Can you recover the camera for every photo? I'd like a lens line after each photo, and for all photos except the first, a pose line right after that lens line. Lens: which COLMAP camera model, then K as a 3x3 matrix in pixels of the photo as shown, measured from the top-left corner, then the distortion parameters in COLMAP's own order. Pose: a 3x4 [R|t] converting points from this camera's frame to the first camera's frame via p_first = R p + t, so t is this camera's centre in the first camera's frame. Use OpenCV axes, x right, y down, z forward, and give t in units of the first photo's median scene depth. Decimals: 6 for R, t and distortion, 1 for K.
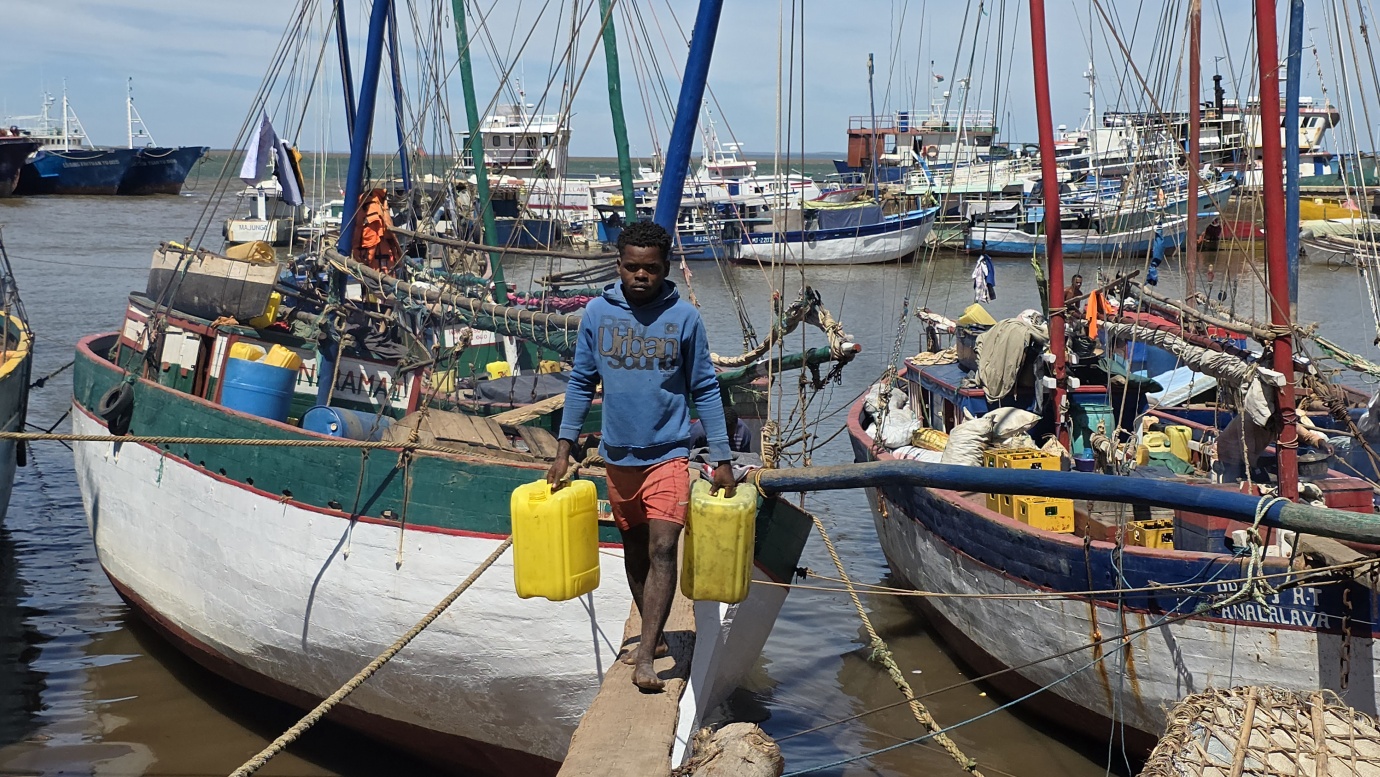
lens RADIAL K [[1916.0, 0, 690.0], [0, 1916.0, 388.5], [0, 0, 1]] dist [0.180238, -0.004229]
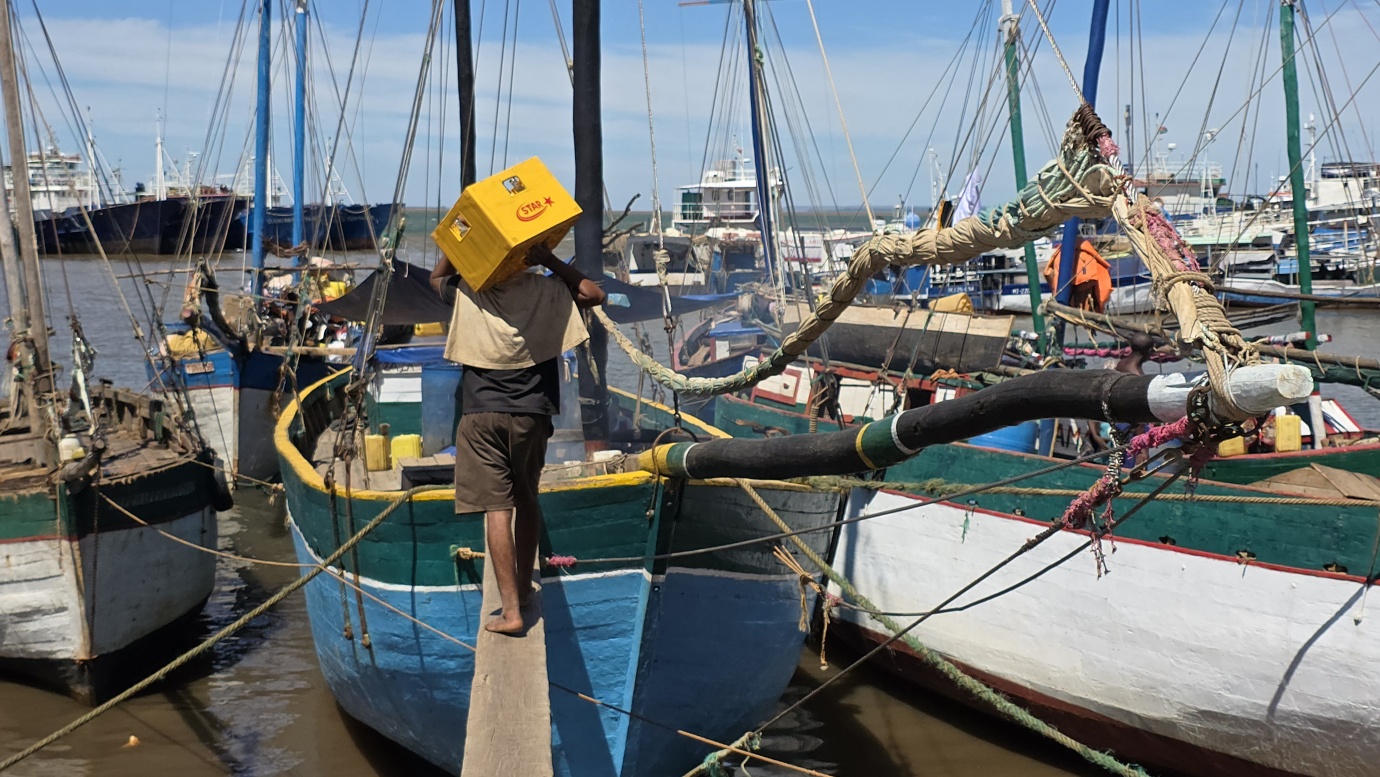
lens RADIAL K [[1862.3, 0, 690.0], [0, 1862.3, 388.5], [0, 0, 1]] dist [0.217655, -0.755501]
pose [[0.999615, 0.000930, -0.027715, -0.108990], [-0.001623, 0.999686, -0.025012, -0.001017], [0.027683, 0.025047, 0.999303, 0.011382]]
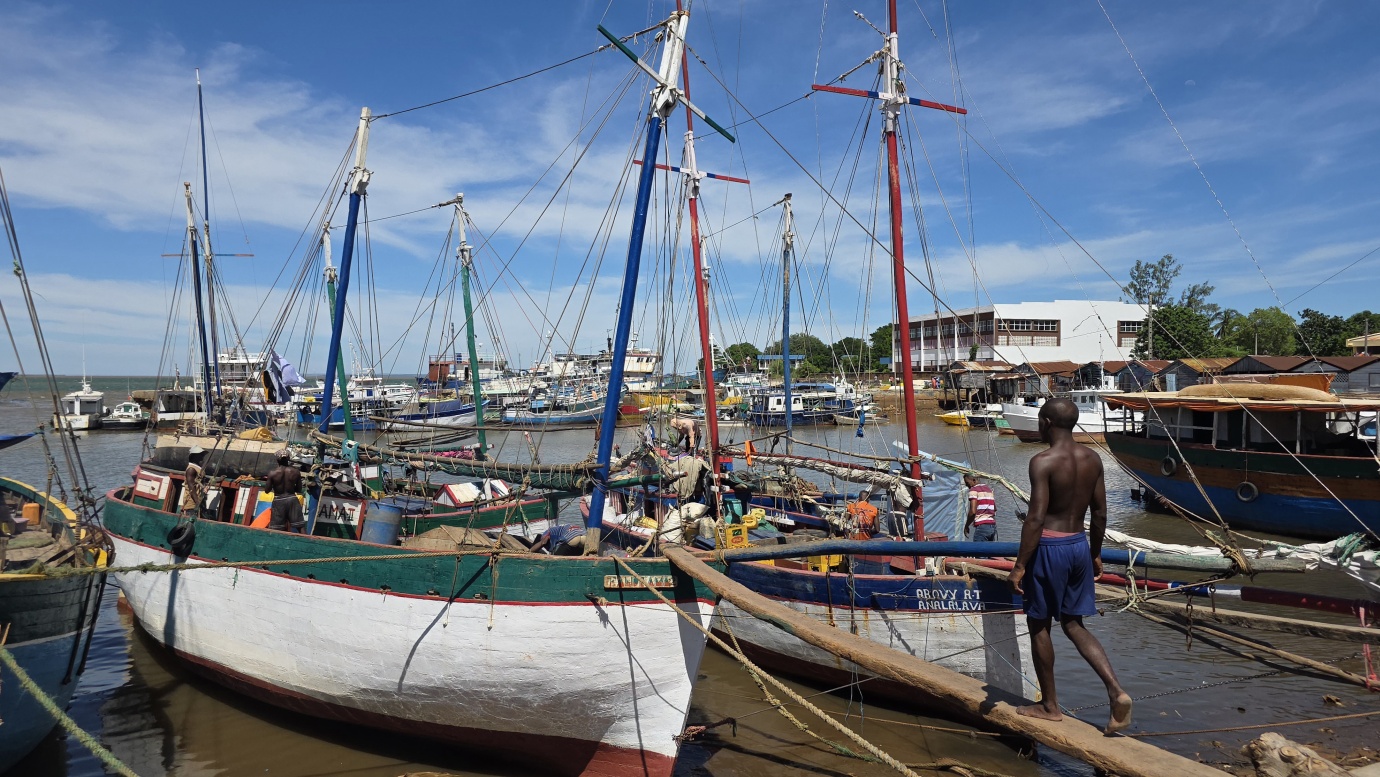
lens RADIAL K [[927.2, 0, 692.6], [0, 927.2, 353.2], [0, 0, 1]] dist [0.006581, -0.000952]
pose [[0.914251, 0.006795, 0.405091, -0.068082], [0.051513, 0.989795, -0.132863, -0.004987], [-0.401860, 0.142338, 0.904571, 0.045182]]
